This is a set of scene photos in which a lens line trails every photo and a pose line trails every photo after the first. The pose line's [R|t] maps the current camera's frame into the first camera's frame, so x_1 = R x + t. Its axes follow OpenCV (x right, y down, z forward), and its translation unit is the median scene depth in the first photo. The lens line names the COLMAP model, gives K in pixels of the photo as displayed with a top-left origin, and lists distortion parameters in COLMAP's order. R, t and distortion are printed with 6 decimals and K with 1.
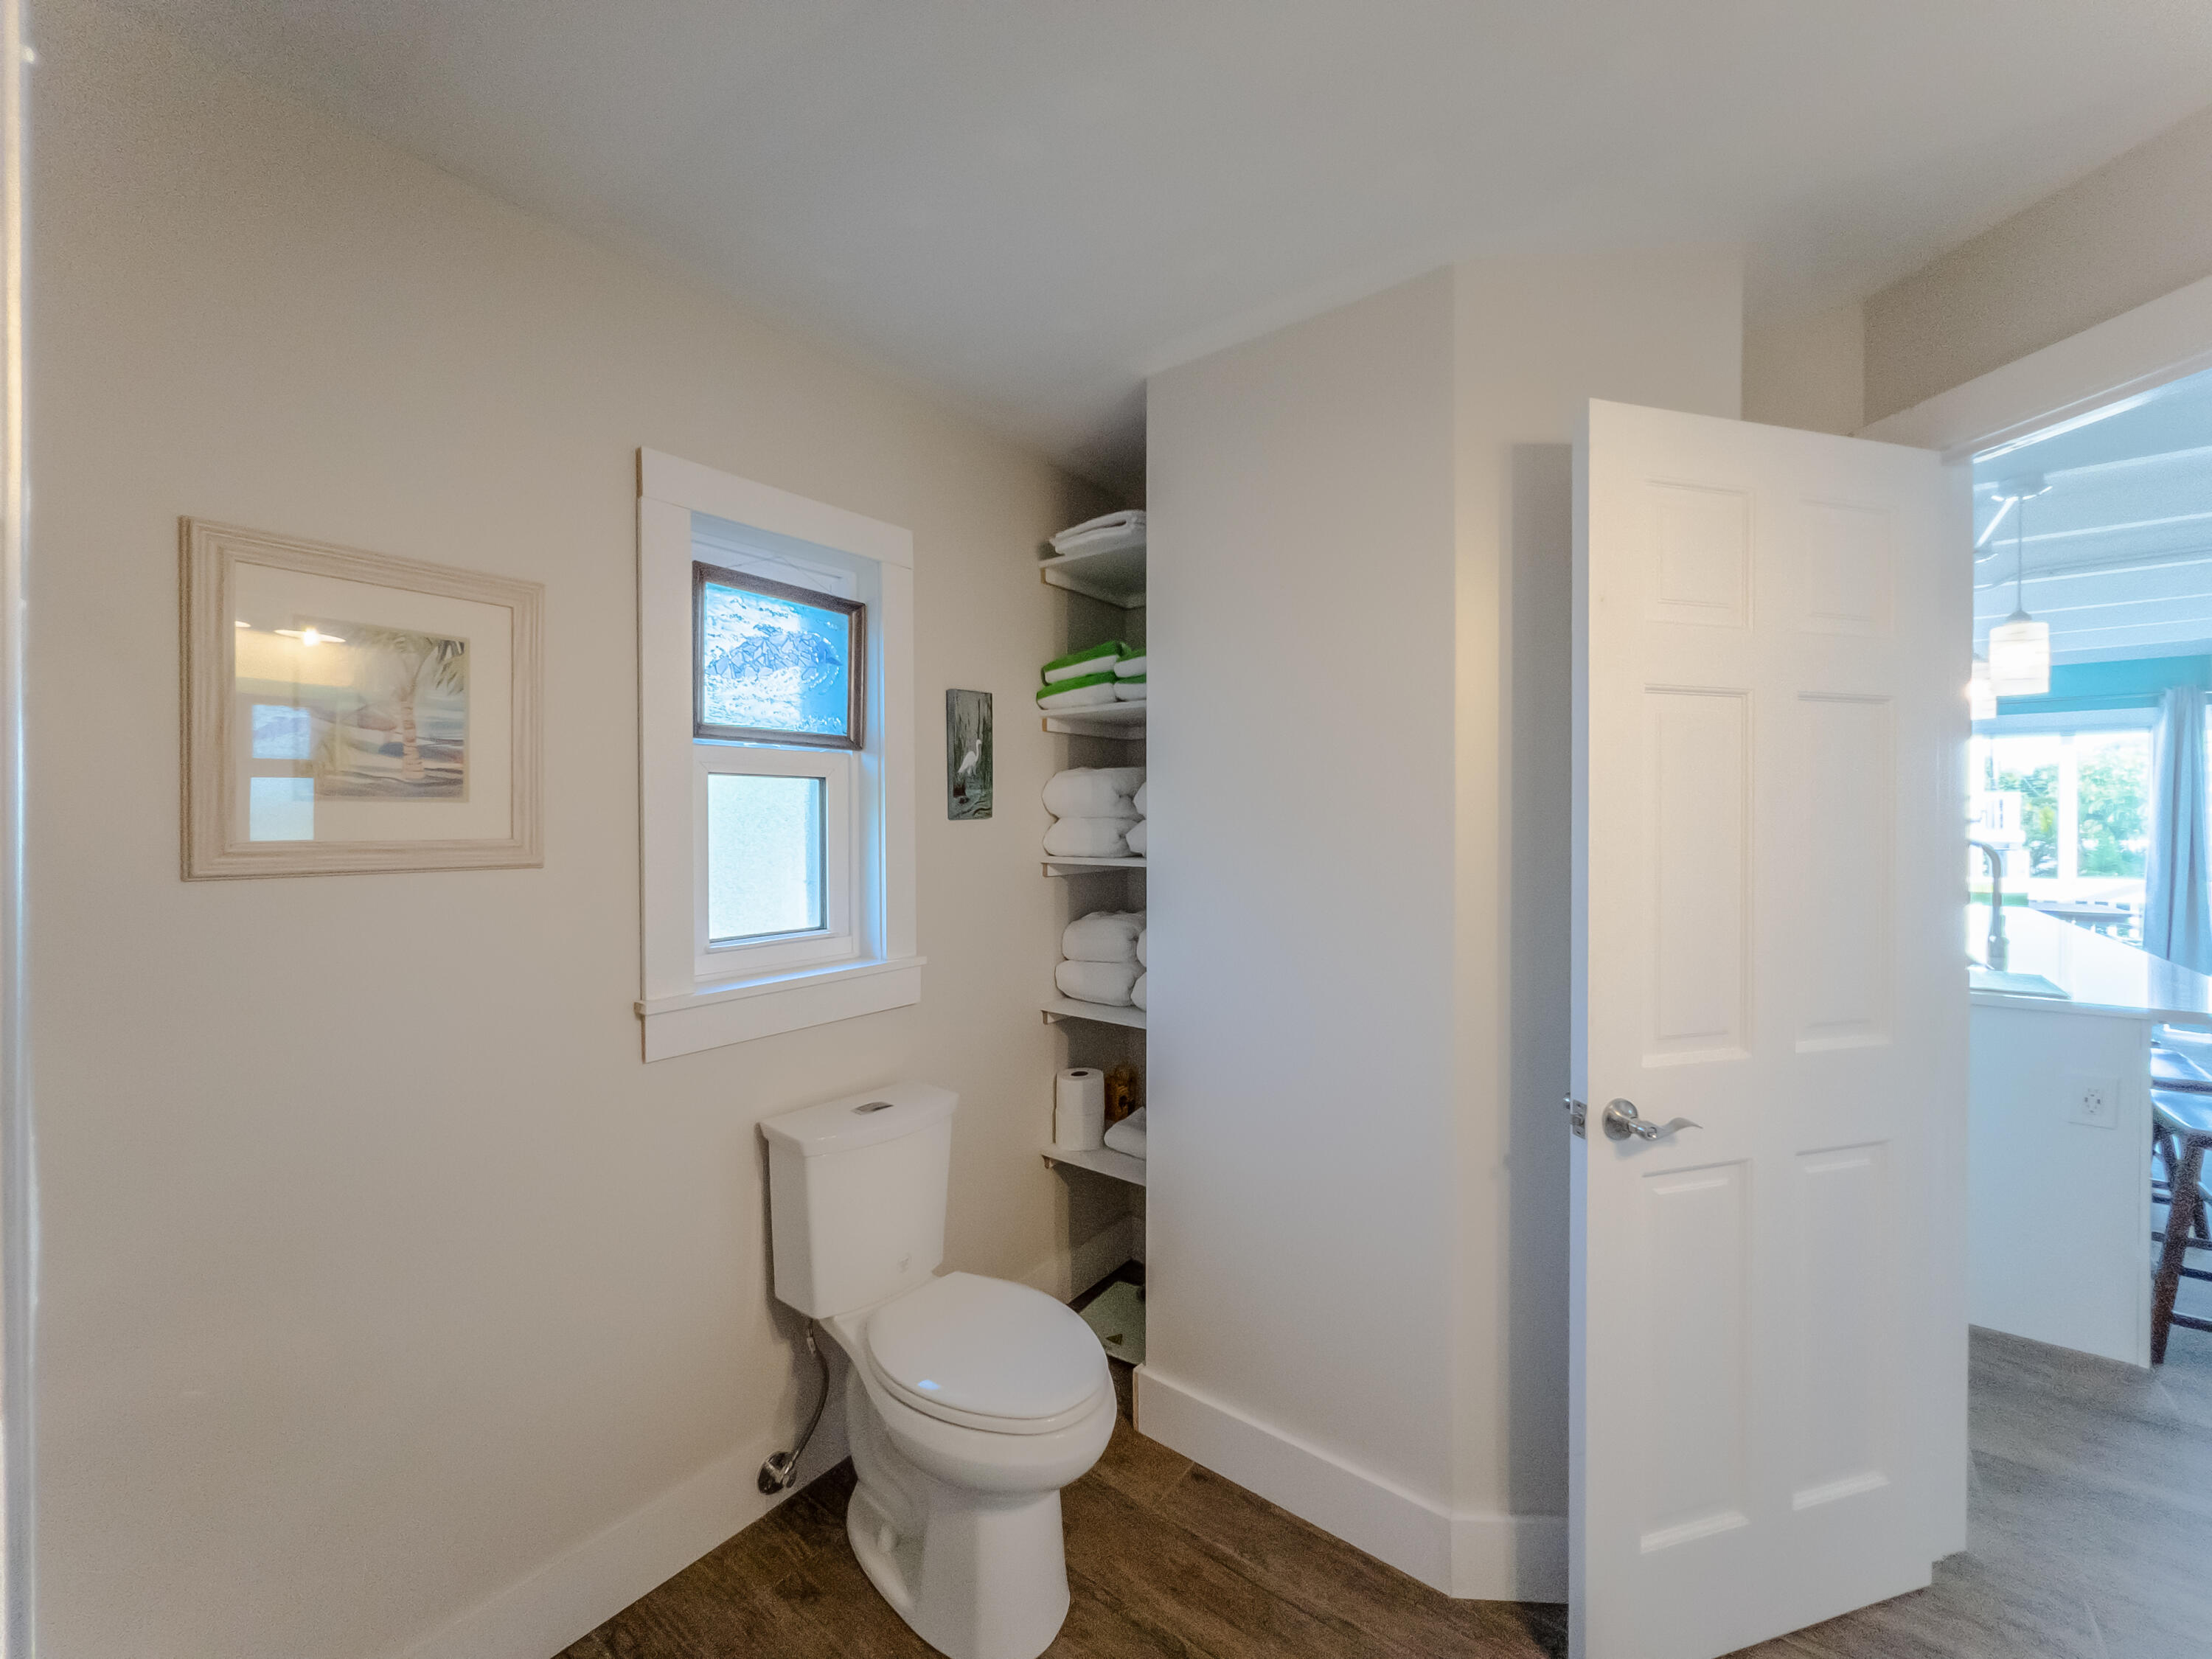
lens RADIAL K [[888.5, 0, 1106.3], [0, 888.5, 837.0], [0, 0, 1]] dist [-0.009062, 0.003709]
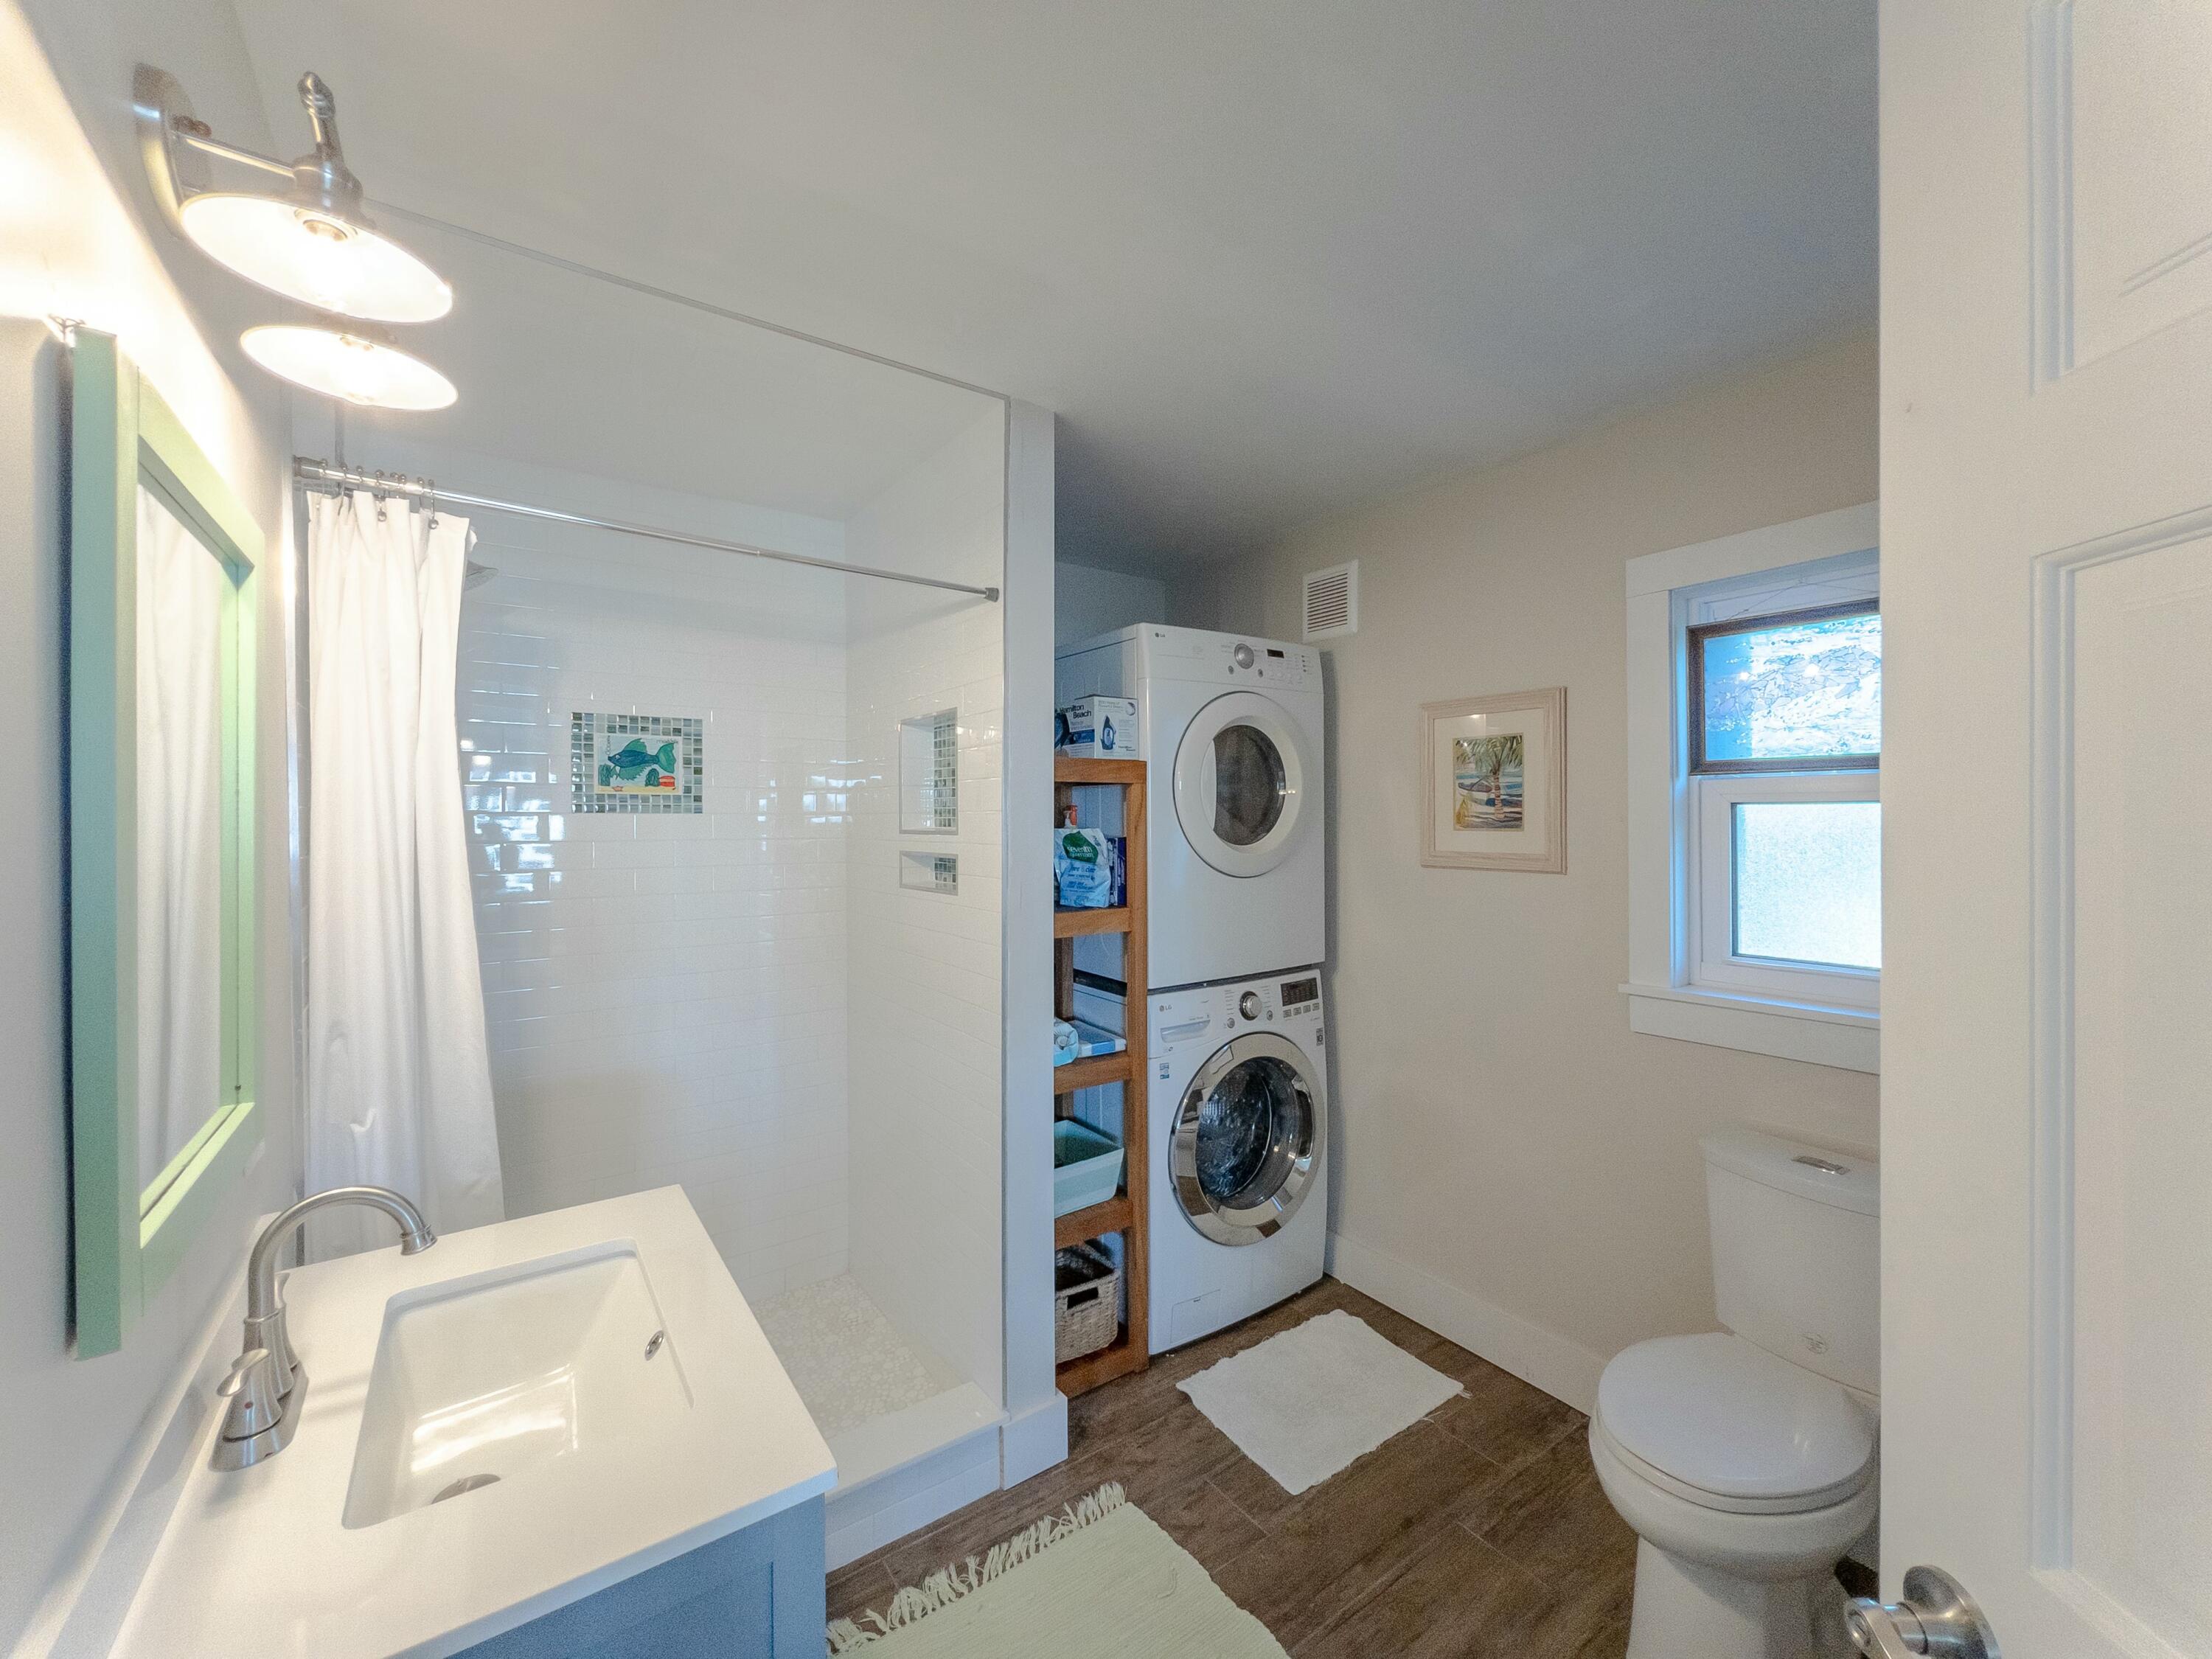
lens RADIAL K [[888.5, 0, 1117.3], [0, 888.5, 823.9], [0, 0, 1]] dist [-0.009062, 0.003709]
pose [[-0.294802, 0.007174, -0.955531, 1.104957], [-0.016859, 0.999777, 0.012708, -0.062505], [0.955410, 0.019856, -0.294615, 0.774607]]
